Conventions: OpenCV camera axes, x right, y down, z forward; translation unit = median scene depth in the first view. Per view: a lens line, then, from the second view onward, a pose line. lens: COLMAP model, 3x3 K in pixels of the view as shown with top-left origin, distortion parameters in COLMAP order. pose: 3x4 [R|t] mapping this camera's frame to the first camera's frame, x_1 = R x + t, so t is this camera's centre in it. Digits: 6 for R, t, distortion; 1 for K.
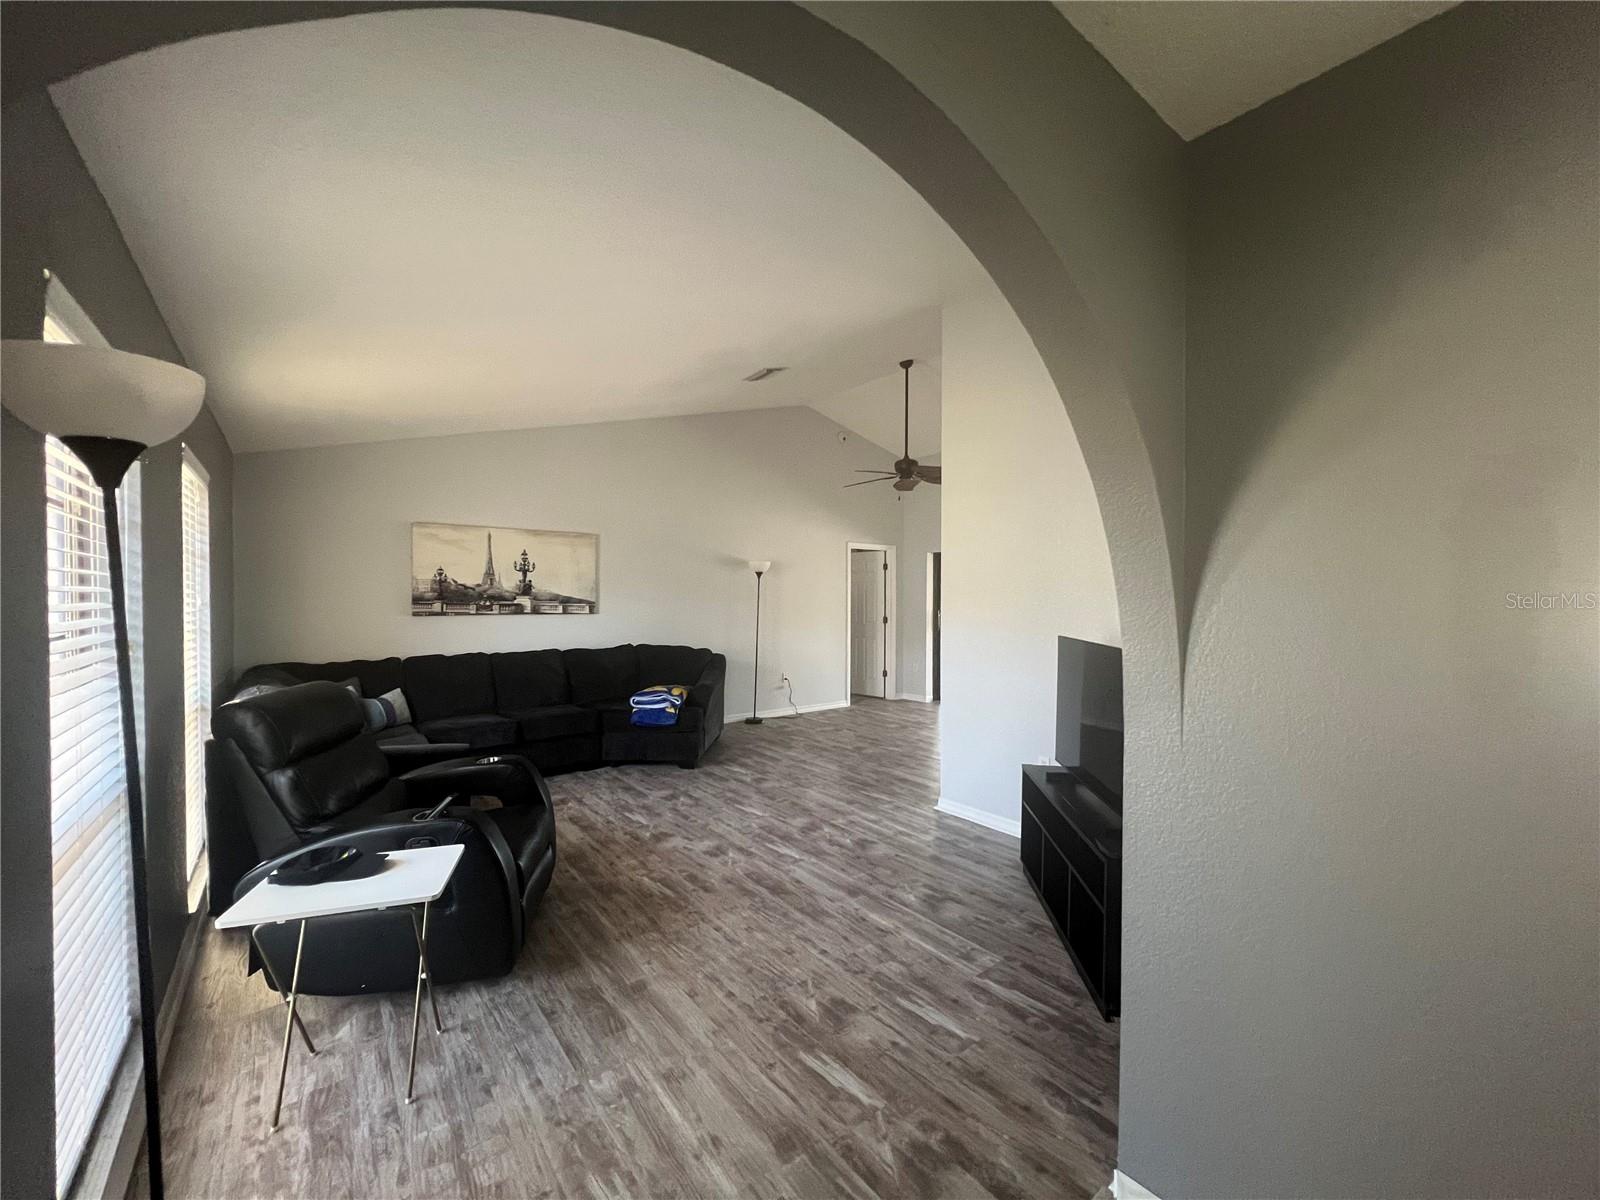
lens RADIAL K [[640.0, 0, 798.2], [0, 640.0, 605.7], [0, 0, 1]] dist [-0.000339, 0.000314]
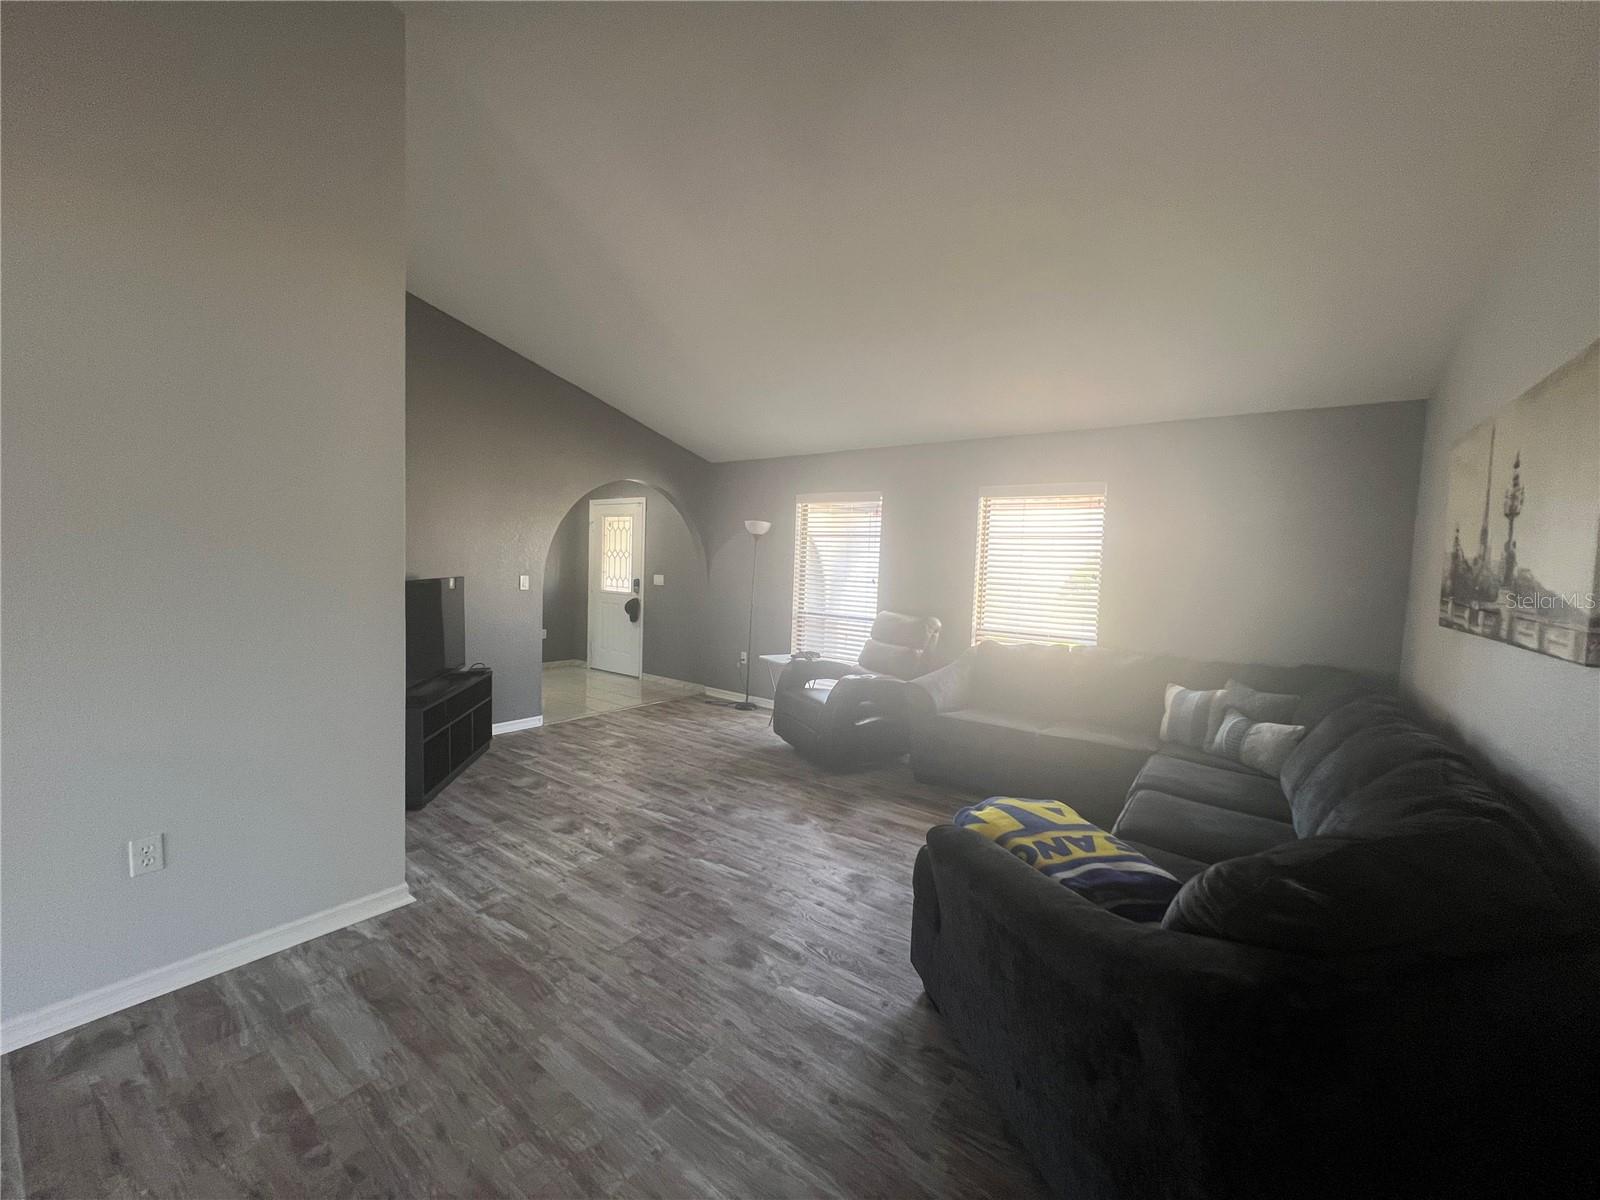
lens RADIAL K [[640.0, 0, 798.2], [0, 640.0, 605.7], [0, 0, 1]] dist [-0.000339, 0.000314]
pose [[-0.963172, -0.020978, -0.268066, 0.037763], [-0.045117, 0.995426, 0.084209, -0.026909], [0.265073, 0.093202, -0.959713, 1.778715]]
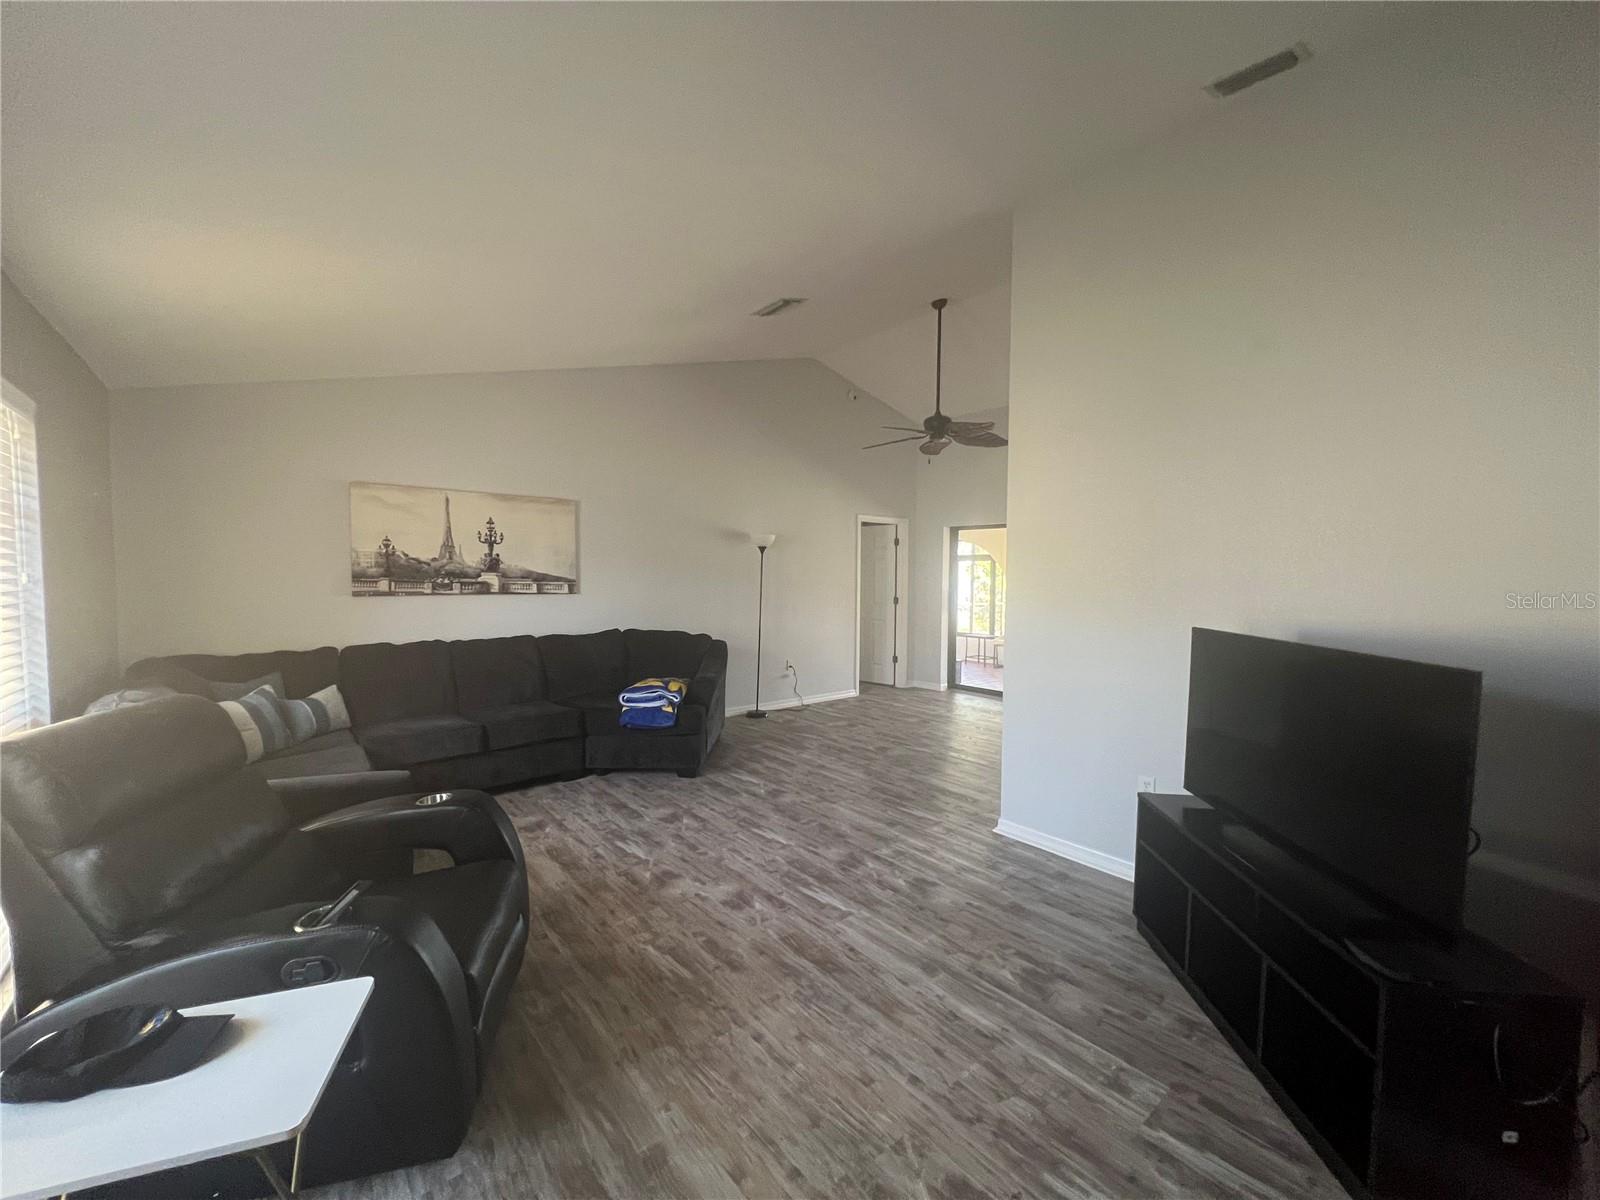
lens RADIAL K [[640.0, 0, 798.2], [0, 640.0, 605.7], [0, 0, 1]] dist [-0.000339, 0.000314]
pose [[0.999460, 0.002609, 0.032755, -0.072935], [-0.003731, 0.999407, 0.034240, -0.002811], [-0.032646, -0.034344, 0.998877, 0.206343]]
